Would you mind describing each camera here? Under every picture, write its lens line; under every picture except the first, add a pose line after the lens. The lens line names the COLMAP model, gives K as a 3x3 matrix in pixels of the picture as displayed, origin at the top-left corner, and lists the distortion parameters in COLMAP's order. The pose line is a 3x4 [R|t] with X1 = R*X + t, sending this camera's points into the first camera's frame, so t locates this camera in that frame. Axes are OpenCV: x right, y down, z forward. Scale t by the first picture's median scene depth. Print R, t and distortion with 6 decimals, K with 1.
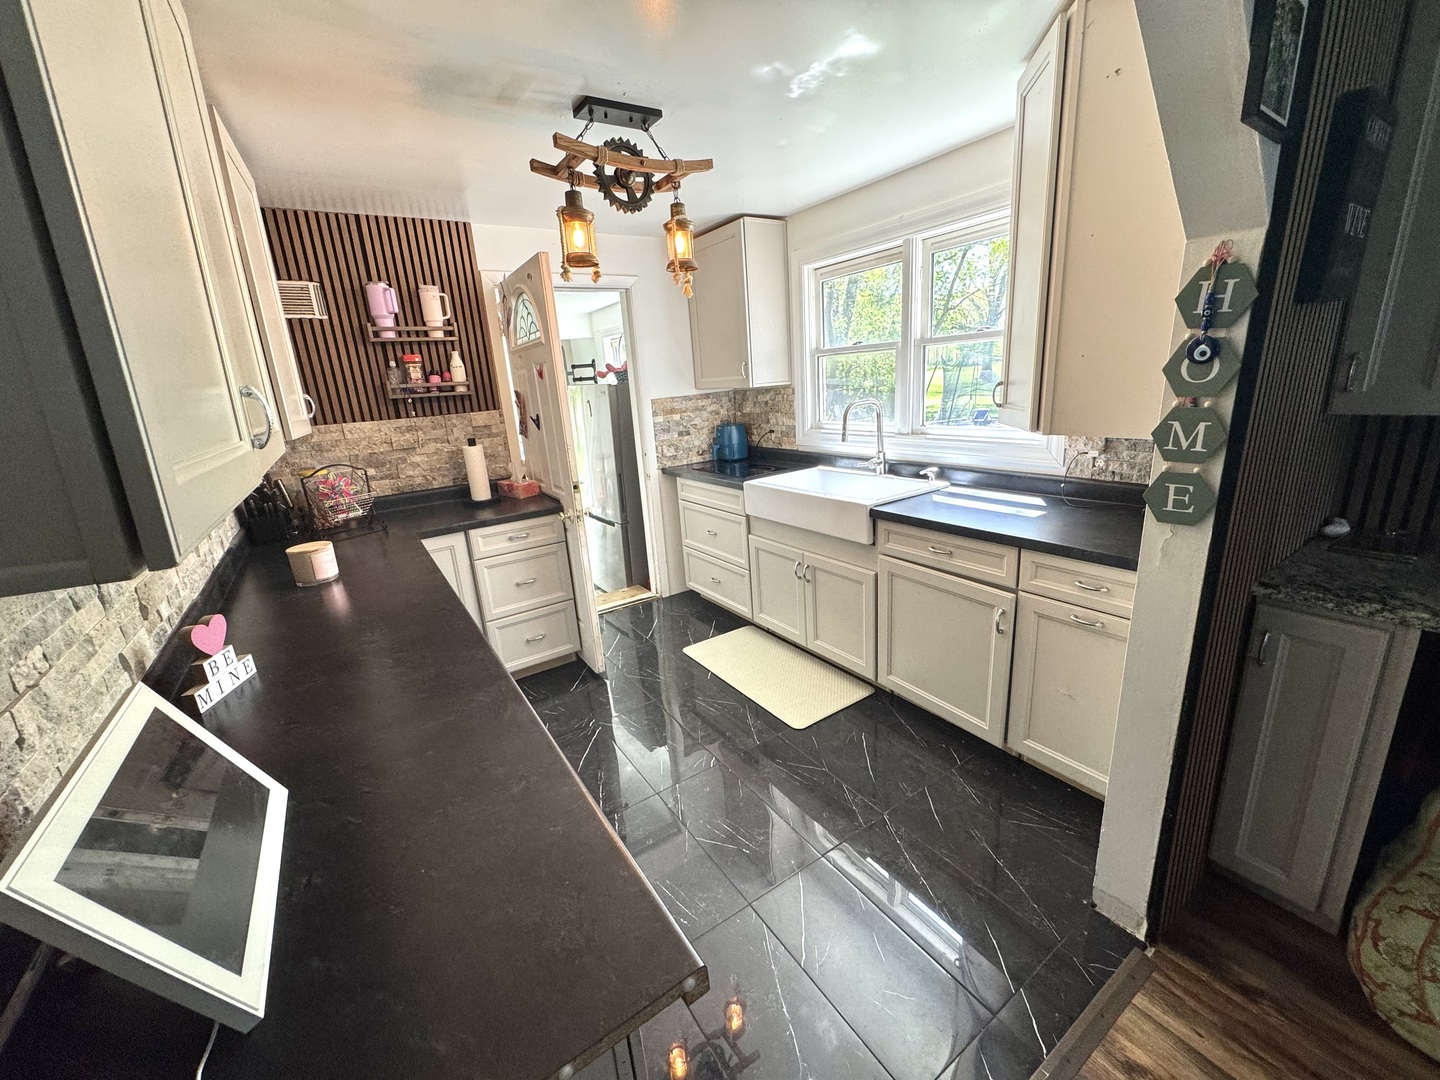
lens RADIAL K [[573.7, 0, 719.4], [0, 573.7, 535.6], [0, 0, 1]] dist [-0.001800, -0.000406]
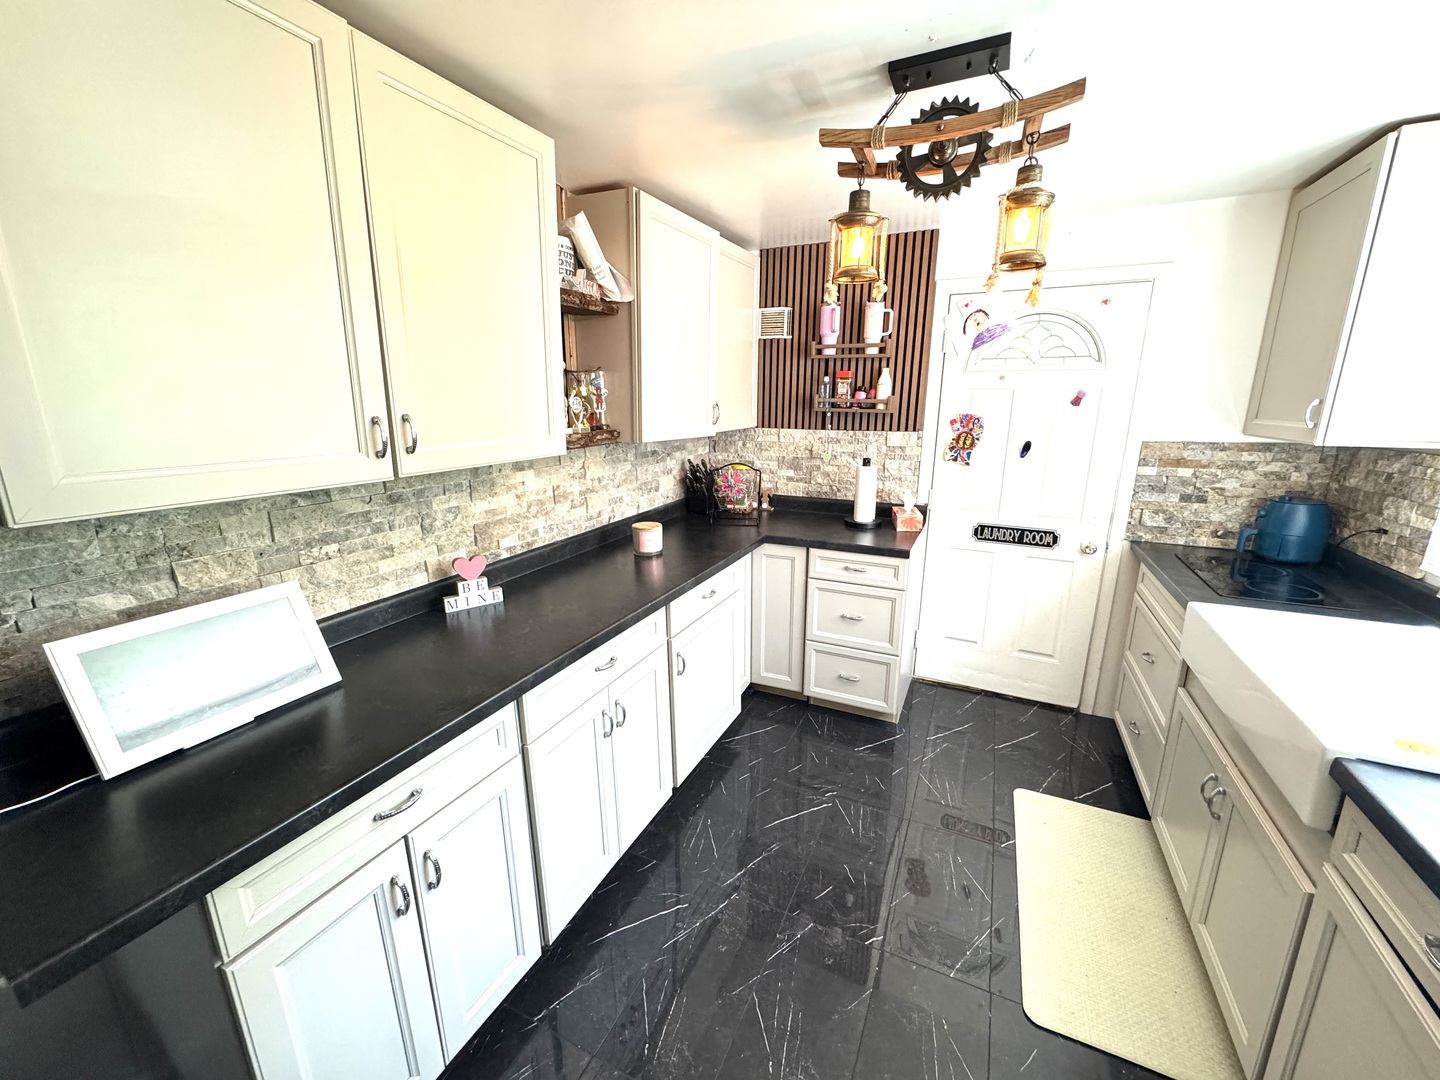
lens RADIAL K [[573.7, 0, 719.6], [0, 573.7, 538.6], [0, 0, 1]] dist [-0.001800, -0.000406]
pose [[0.513506, 0.270182, -0.814441, 0.270676], [-0.263533, 0.952922, 0.149964, -0.121461], [0.816616, 0.137625, 0.560533, 0.273325]]
